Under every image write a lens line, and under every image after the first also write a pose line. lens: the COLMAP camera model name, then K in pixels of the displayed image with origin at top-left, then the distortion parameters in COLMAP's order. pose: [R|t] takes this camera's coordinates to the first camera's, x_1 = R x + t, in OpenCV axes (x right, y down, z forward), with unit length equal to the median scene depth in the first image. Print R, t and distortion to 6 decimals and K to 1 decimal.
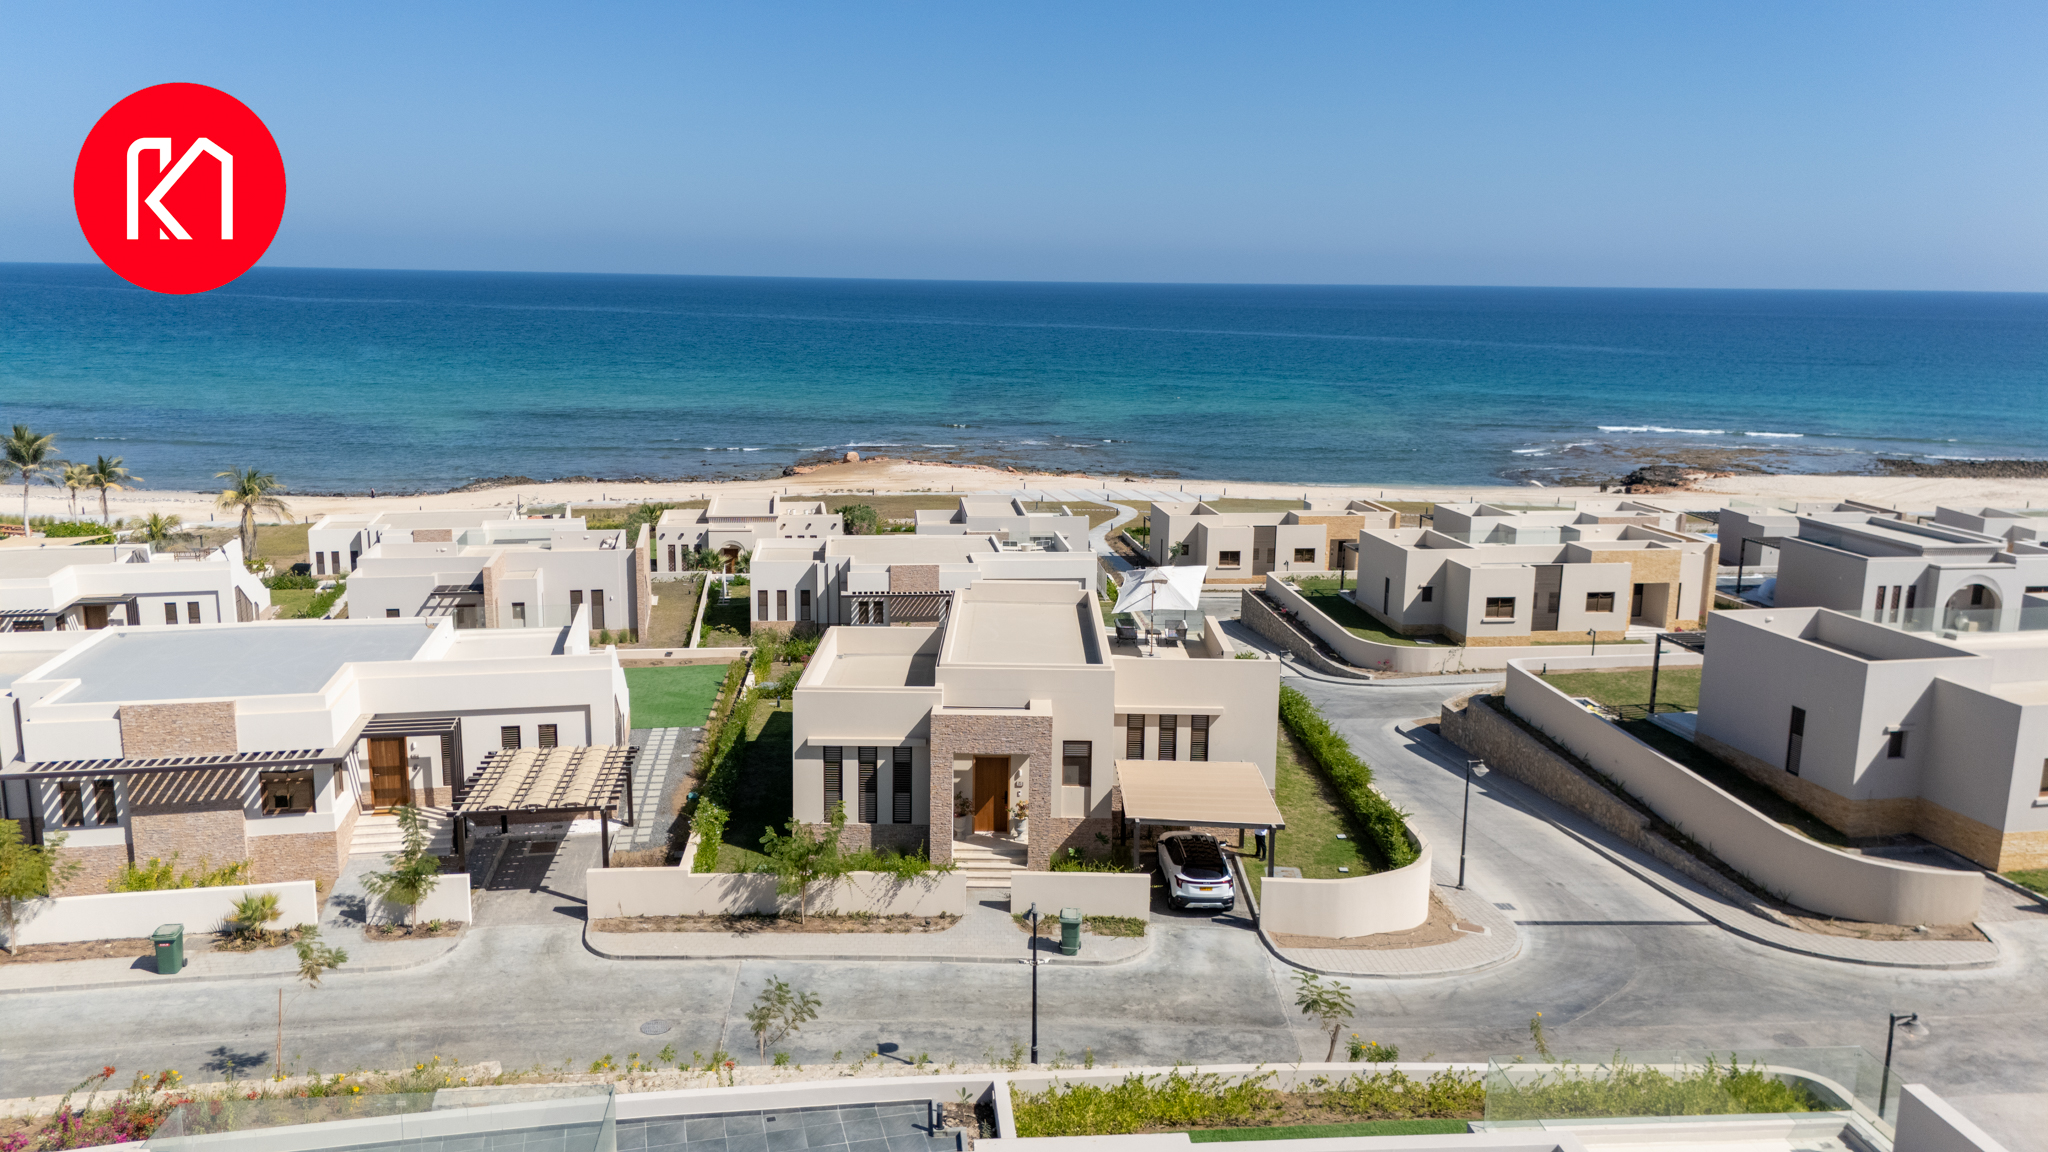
lens RADIAL K [[1435.0, 0, 1024.0], [0, 1435.0, 576.0], [0, 0, 1]] dist [0.049438, -0.009465]
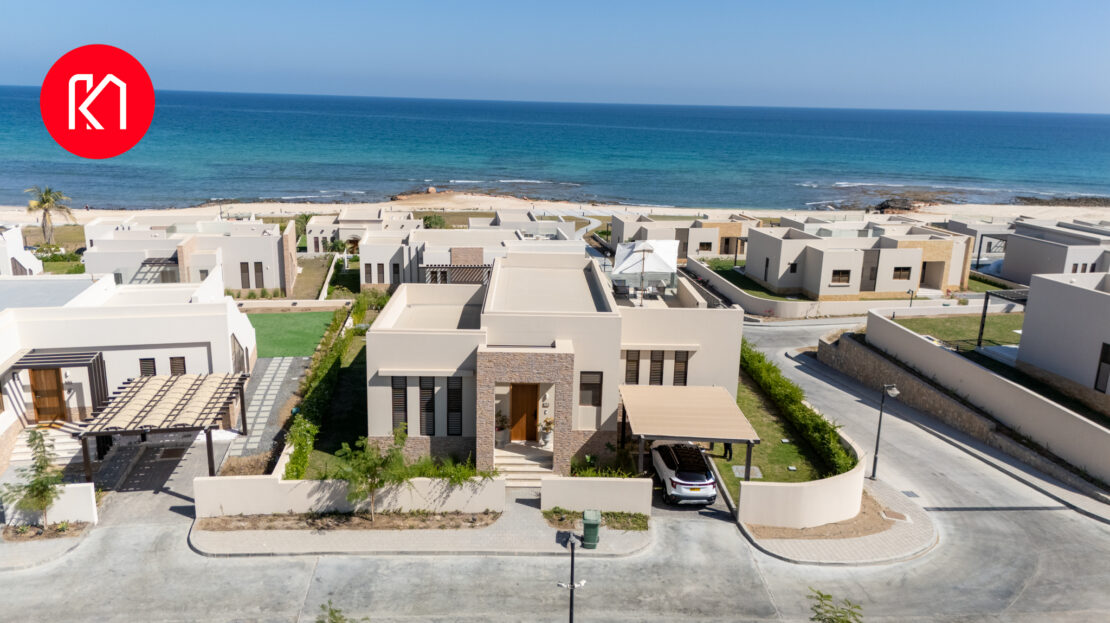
lens RADIAL K [[777.8, 0, 555.0], [0, 777.8, 311.5], [0, 0, 1]] dist [0.049438, -0.009465]
pose [[0.999452, 0.002695, 0.032999, -0.017764], [-0.004684, 0.998167, 0.060339, 0.018679], [-0.032776, -0.060460, 0.997632, 0.297604]]
